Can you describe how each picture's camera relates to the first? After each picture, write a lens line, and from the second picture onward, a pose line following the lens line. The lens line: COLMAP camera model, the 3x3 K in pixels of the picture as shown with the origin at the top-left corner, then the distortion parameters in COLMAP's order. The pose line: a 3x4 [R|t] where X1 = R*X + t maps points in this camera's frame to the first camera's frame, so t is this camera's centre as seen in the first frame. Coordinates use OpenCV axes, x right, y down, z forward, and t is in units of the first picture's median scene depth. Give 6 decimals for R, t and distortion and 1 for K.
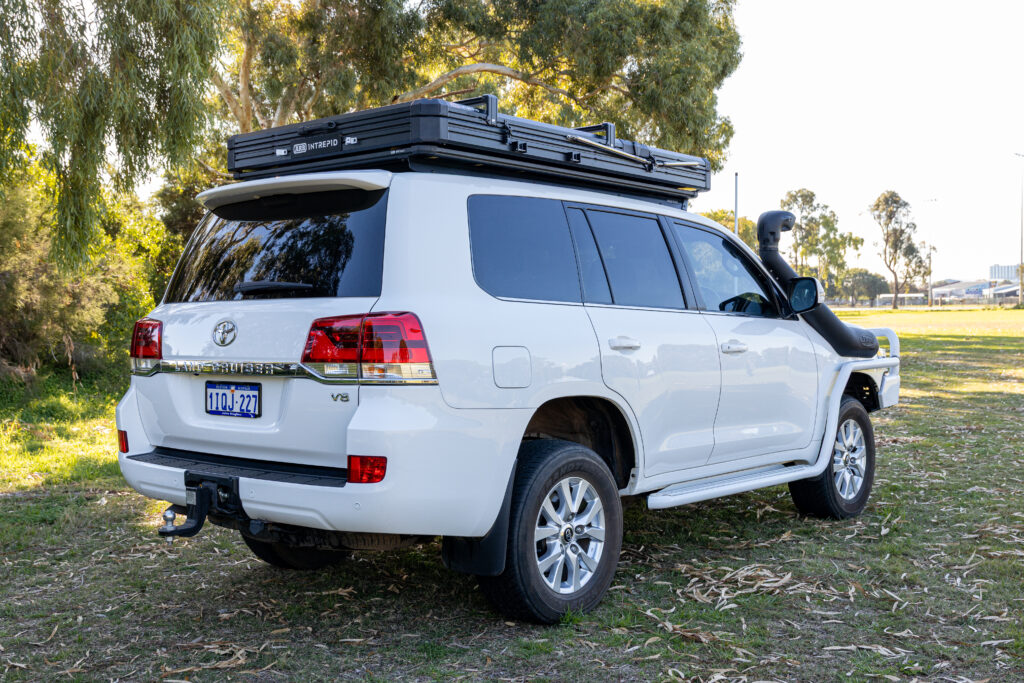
lens RADIAL K [[1097.6, 0, 509.0], [0, 1097.6, 324.6], [0, 0, 1]] dist [0.014233, 0.006928]
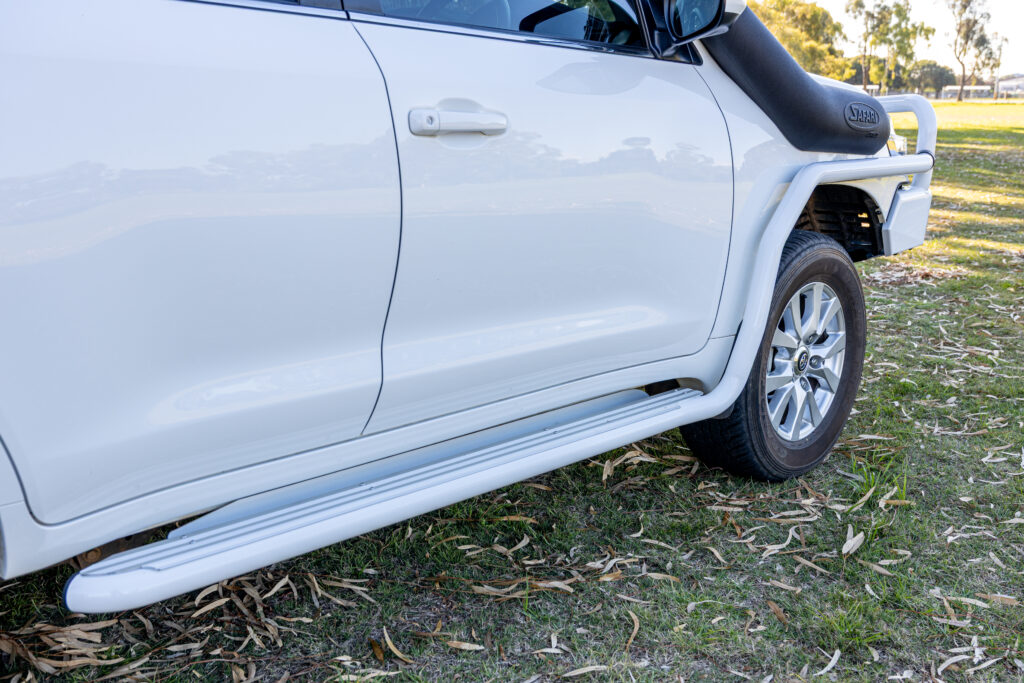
lens RADIAL K [[1022.6, 0, 512.0], [0, 1022.6, 341.5], [0, 0, 1]] dist [-0.000849, -0.002077]
pose [[0.997735, 0.030700, -0.059856, 0.202060], [-0.016735, 0.975089, 0.221180, 0.013963], [0.065155, -0.219677, 0.973394, 0.538763]]
